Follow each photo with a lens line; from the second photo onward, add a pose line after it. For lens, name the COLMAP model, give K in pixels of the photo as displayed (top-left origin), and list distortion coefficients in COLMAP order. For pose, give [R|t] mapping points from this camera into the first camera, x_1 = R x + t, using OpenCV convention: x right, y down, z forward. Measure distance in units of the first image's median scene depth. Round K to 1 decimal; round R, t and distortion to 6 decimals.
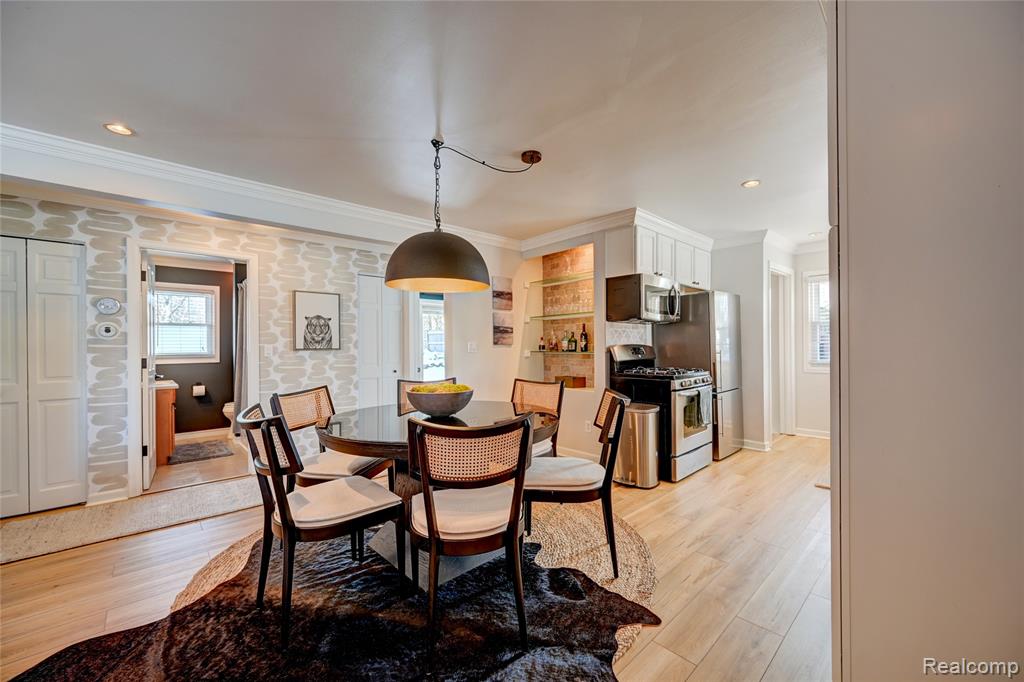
lens RADIAL K [[401.3, 0, 515.0], [0, 401.3, 345.4], [0, 0, 1]] dist [-0.002192, -0.000954]
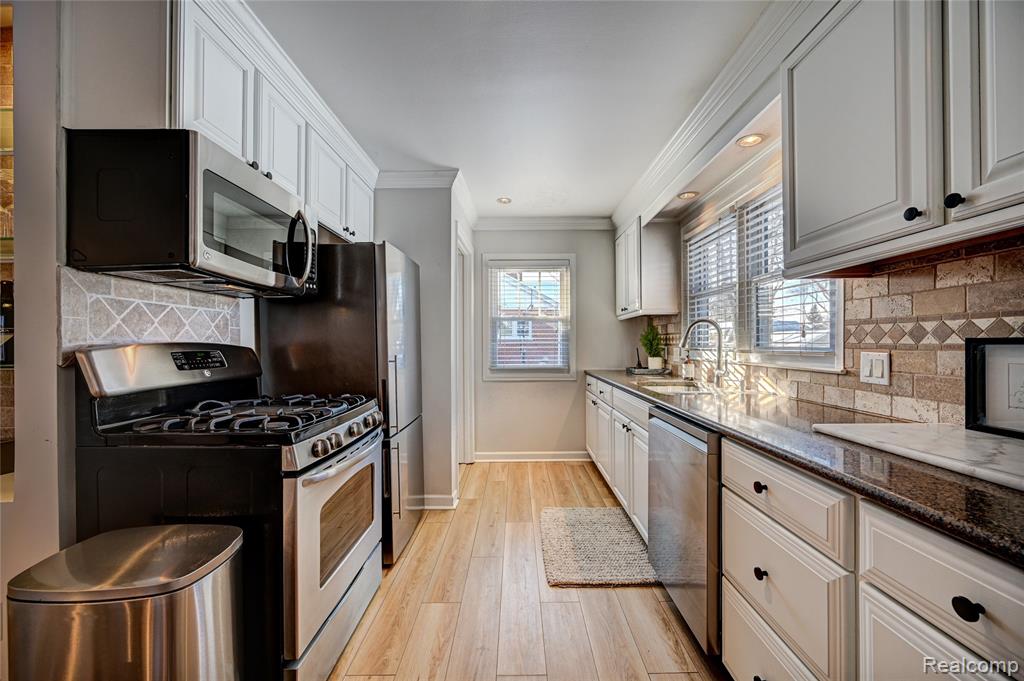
lens RADIAL K [[404.0, 0, 515.5], [0, 404.0, 346.8], [0, 0, 1]] dist [0.002585, -0.002229]
pose [[0.680150, 0.002213, 0.733069, 0.214391], [-0.002149, 0.999997, -0.001024, 0.000424], [-0.733069, -0.000879, 0.680153, 0.488607]]
